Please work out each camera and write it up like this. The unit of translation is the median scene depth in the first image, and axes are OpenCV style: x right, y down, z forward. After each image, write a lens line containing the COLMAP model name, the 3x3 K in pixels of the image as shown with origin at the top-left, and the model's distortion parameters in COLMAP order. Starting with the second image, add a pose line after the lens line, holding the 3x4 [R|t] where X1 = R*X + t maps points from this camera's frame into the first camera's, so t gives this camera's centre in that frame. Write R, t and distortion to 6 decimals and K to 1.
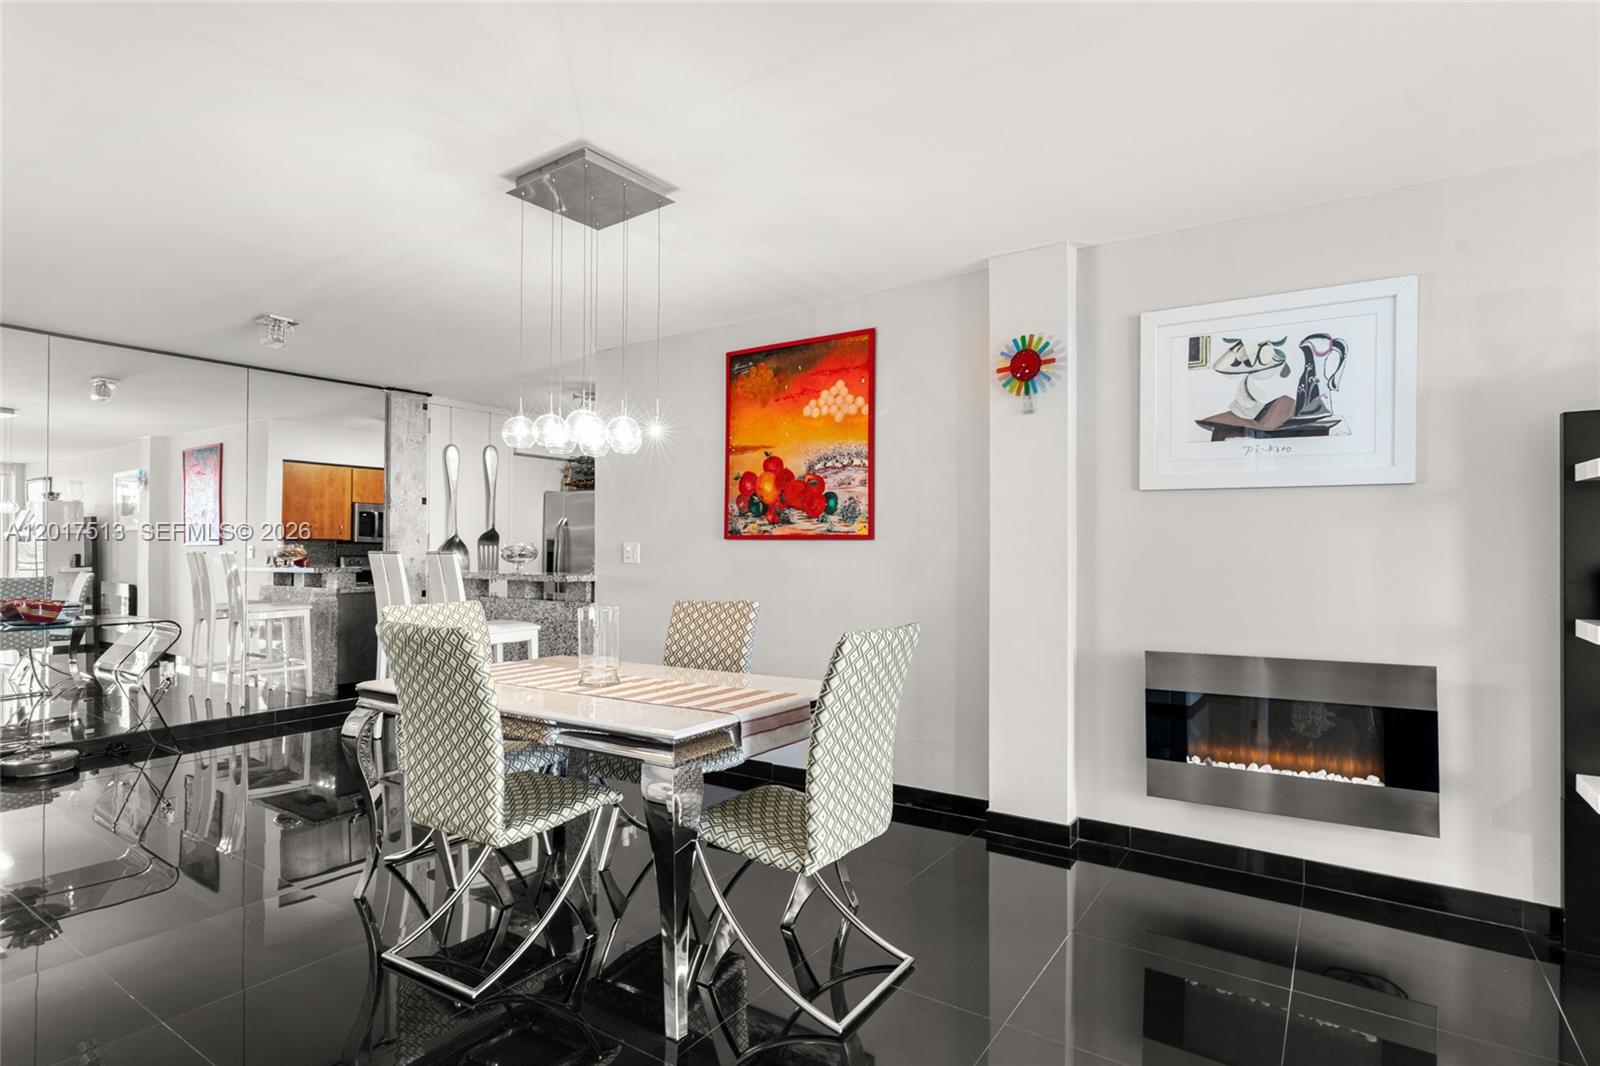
lens RADIAL K [[806.9, 0, 802.6], [0, 806.9, 540.3], [0, 0, 1]] dist [-0.013510, -0.002157]
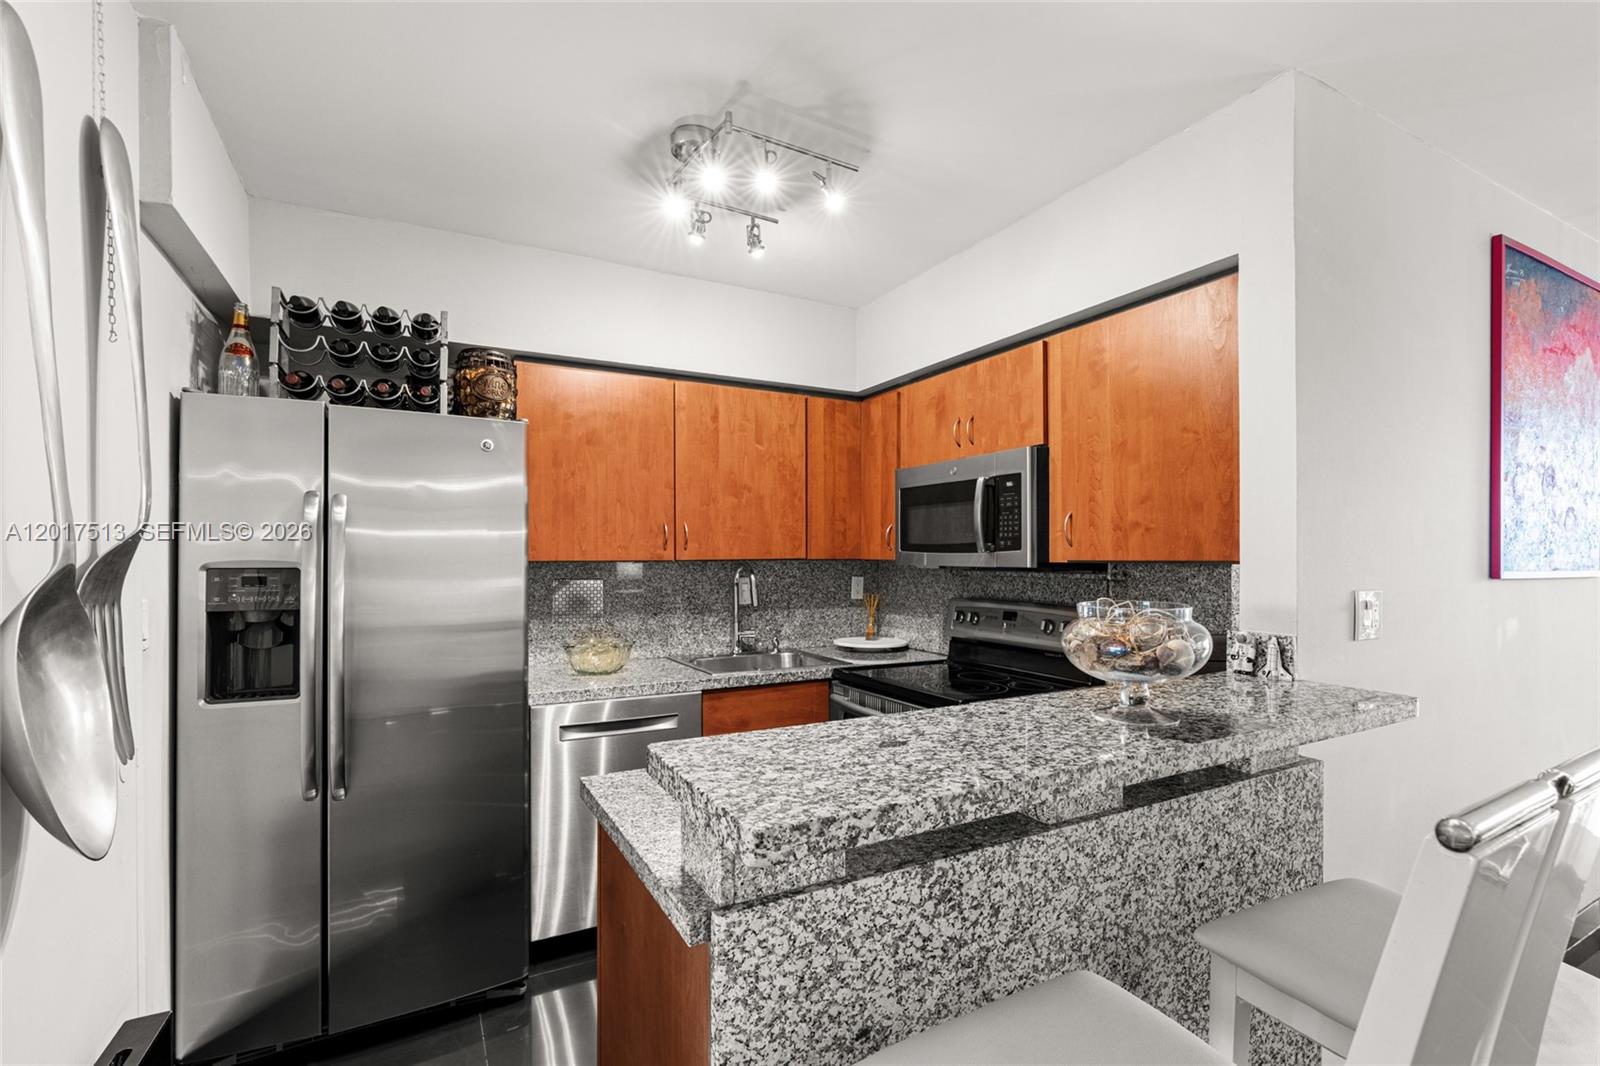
lens RADIAL K [[727.6, 0, 800.0], [0, 727.6, 549.5], [0, 0, 1]] dist [-0.013603, 0.005399]
pose [[0.462583, -0.000855, 0.886575, -0.775904], [-0.011542, 0.999909, 0.006986, -0.018872], [-0.886501, -0.013464, 0.462531, 1.243096]]
